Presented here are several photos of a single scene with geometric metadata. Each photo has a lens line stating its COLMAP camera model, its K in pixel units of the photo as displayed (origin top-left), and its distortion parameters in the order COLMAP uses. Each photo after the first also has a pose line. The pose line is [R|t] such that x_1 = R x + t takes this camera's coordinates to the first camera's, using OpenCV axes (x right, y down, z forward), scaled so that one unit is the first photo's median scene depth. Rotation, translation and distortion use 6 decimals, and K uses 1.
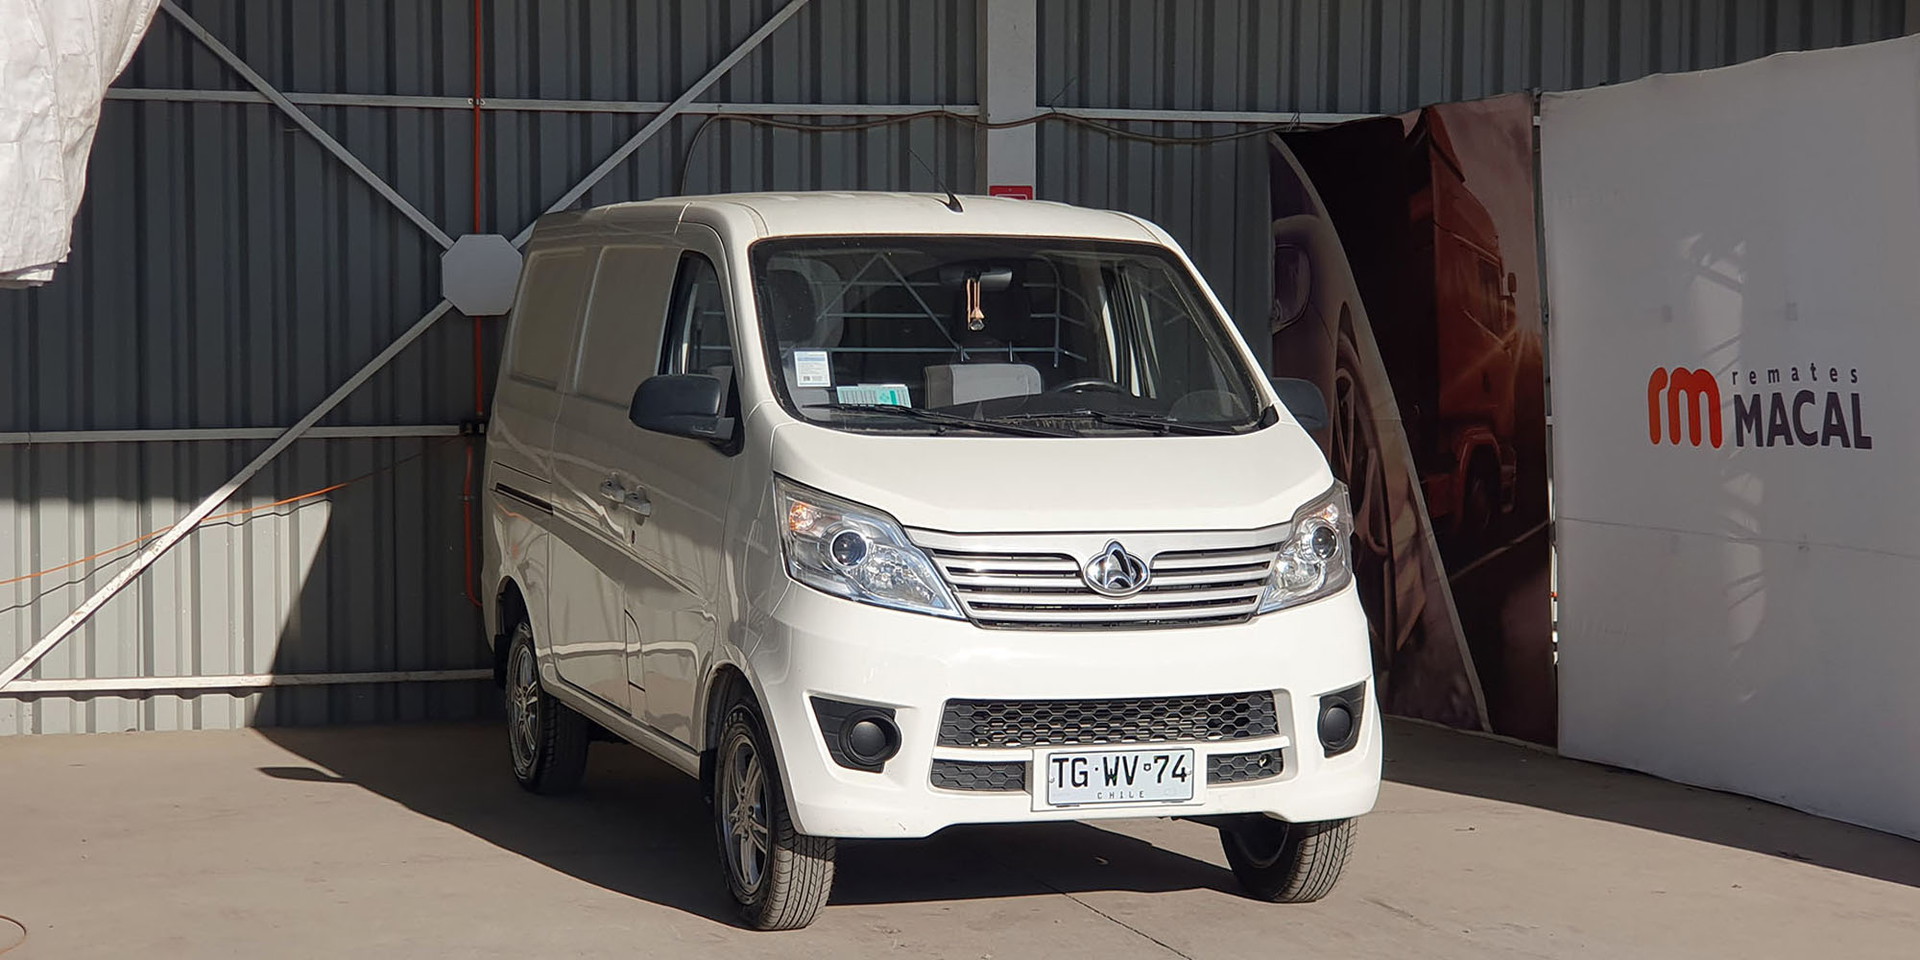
lens RADIAL K [[3340.7, 0, 970.1], [0, 3340.7, 541.8], [0, 0, 1]] dist [0.384578, -2.818373]
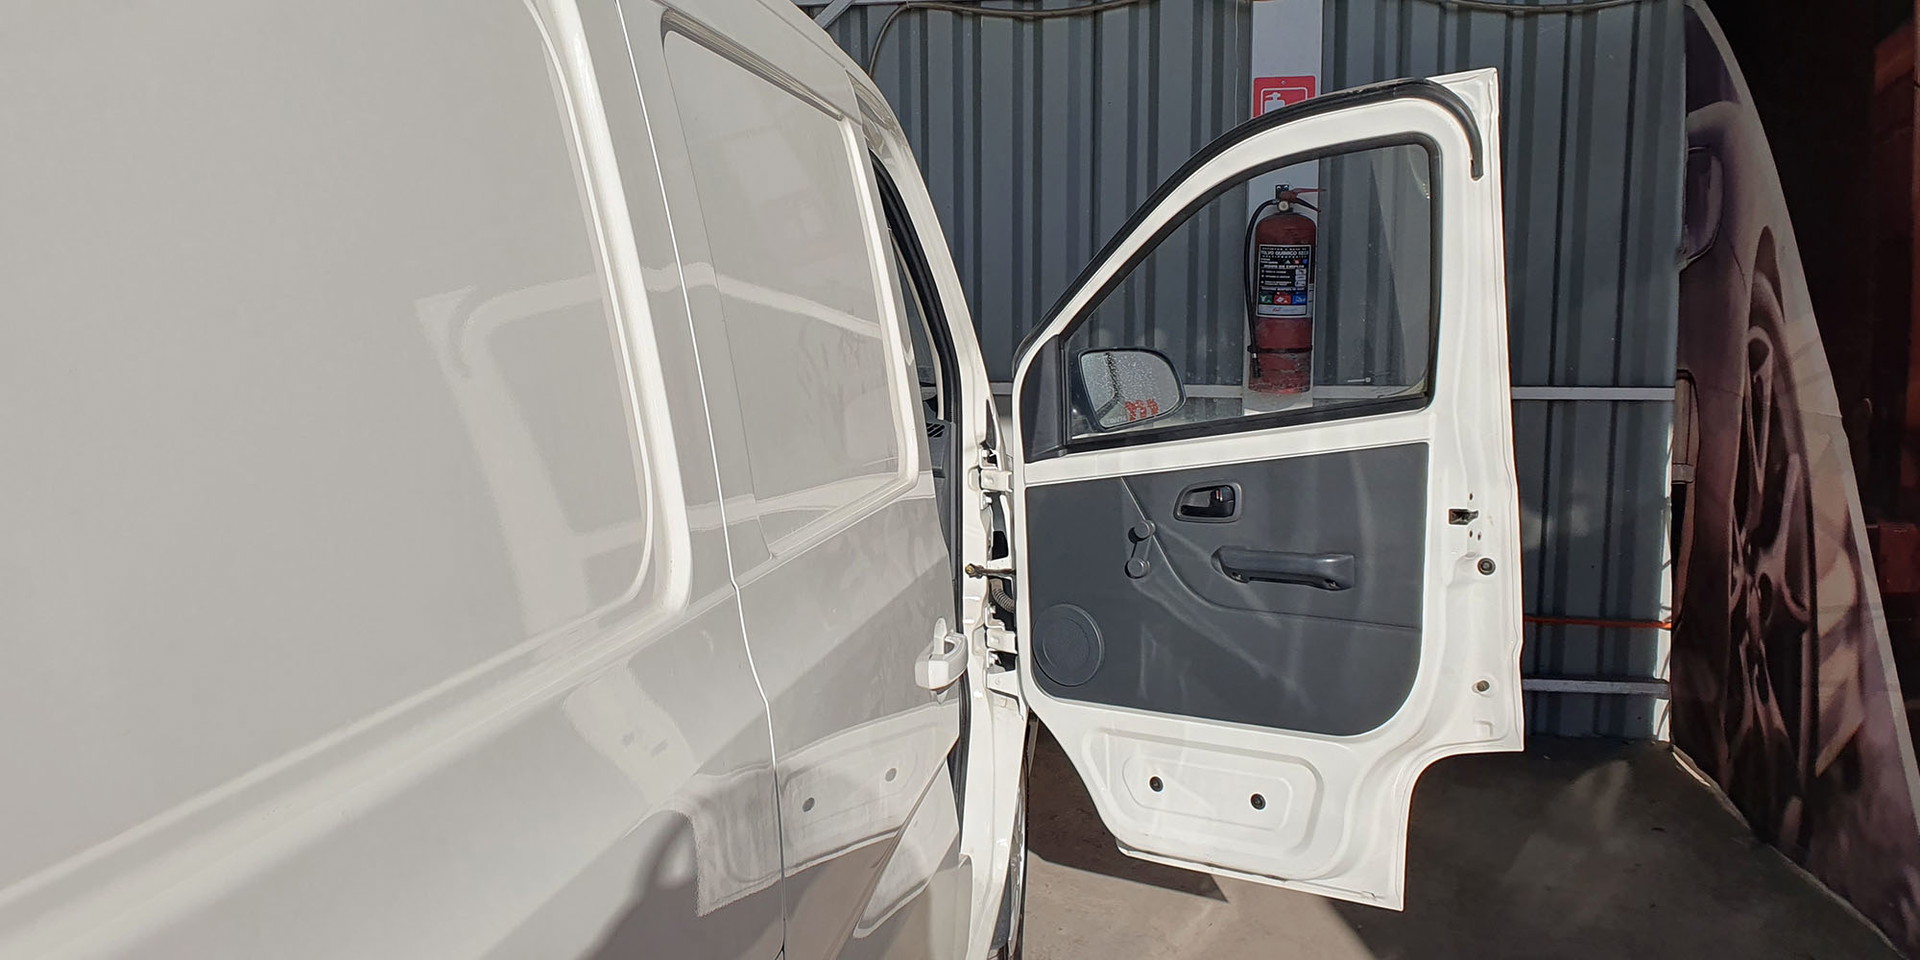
lens RADIAL K [[1531.2, 0, 1027.7], [0, 1531.2, 441.3], [0, 0, 1]] dist [0.046215, 0.000129]
pose [[0.908710, 0.051930, -0.414185, 0.114886], [-0.026013, 0.997348, 0.067973, -0.049258], [0.416617, -0.050993, 0.907651, 0.703751]]
